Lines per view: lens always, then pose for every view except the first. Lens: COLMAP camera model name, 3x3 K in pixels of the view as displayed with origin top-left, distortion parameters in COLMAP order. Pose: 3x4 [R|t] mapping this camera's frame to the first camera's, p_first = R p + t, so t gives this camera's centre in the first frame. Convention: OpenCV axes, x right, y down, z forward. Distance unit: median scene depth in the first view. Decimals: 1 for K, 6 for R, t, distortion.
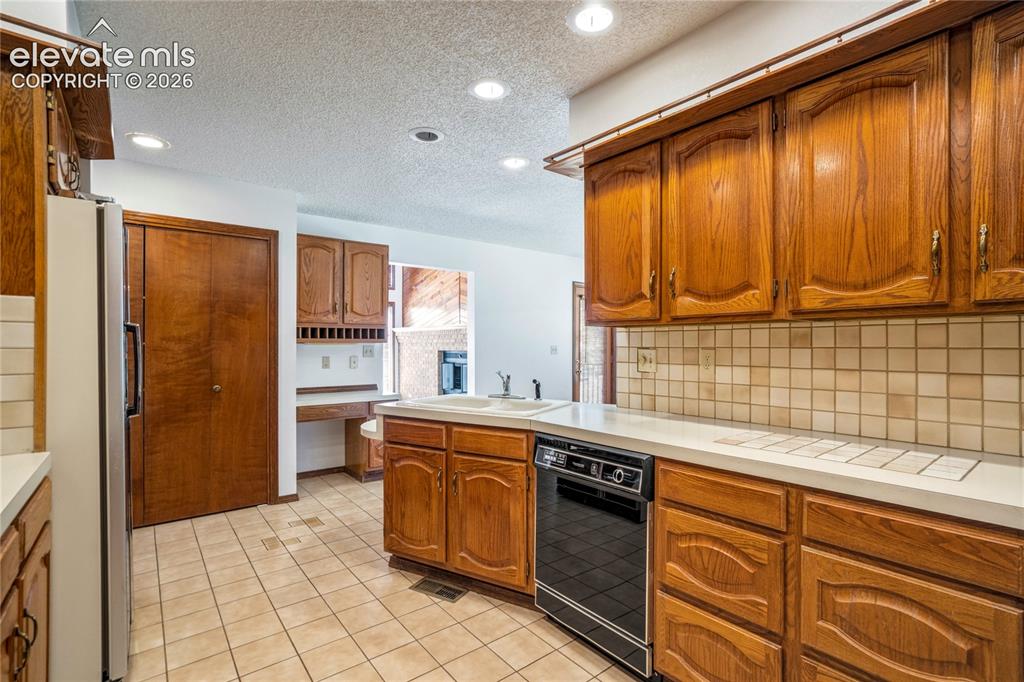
lens RADIAL K [[480.0, 0, 521.0], [0, 480.0, 346.0], [0, 0, 1]] dist [-0.056926, 0.030400]
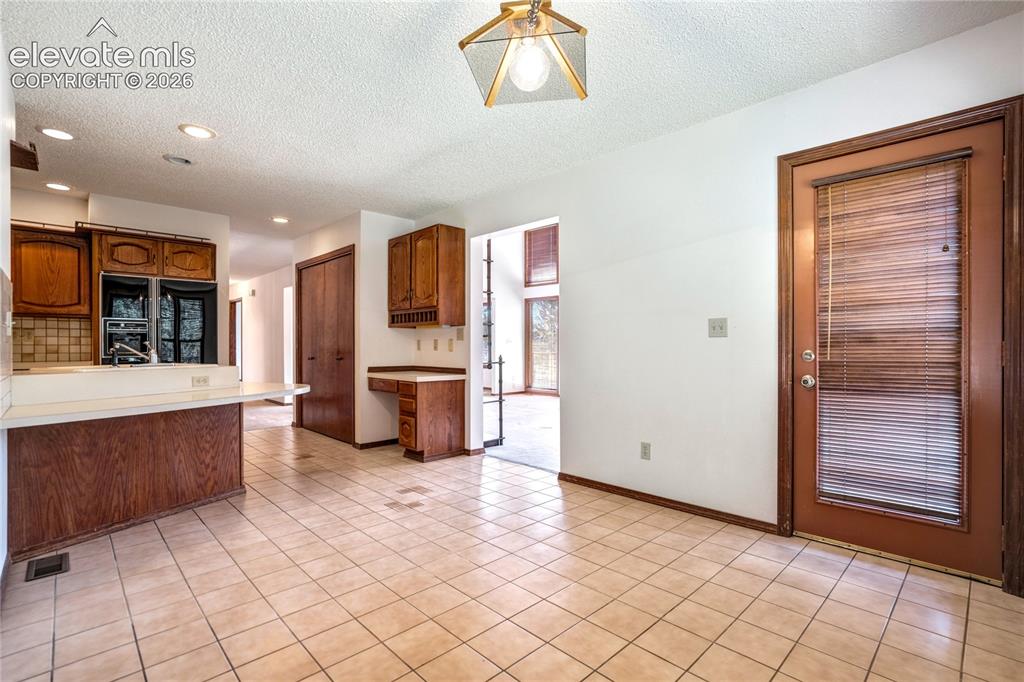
lens RADIAL K [[473.9, 0, 521.2], [0, 473.9, 347.1], [0, 0, 1]] dist [-0.034364, 0.019123]
pose [[0.089427, 0.002295, -0.995991, 1.356792], [-0.002329, 0.999995, 0.002095, 0.071879], [0.995991, 0.002133, 0.089432, 2.118662]]
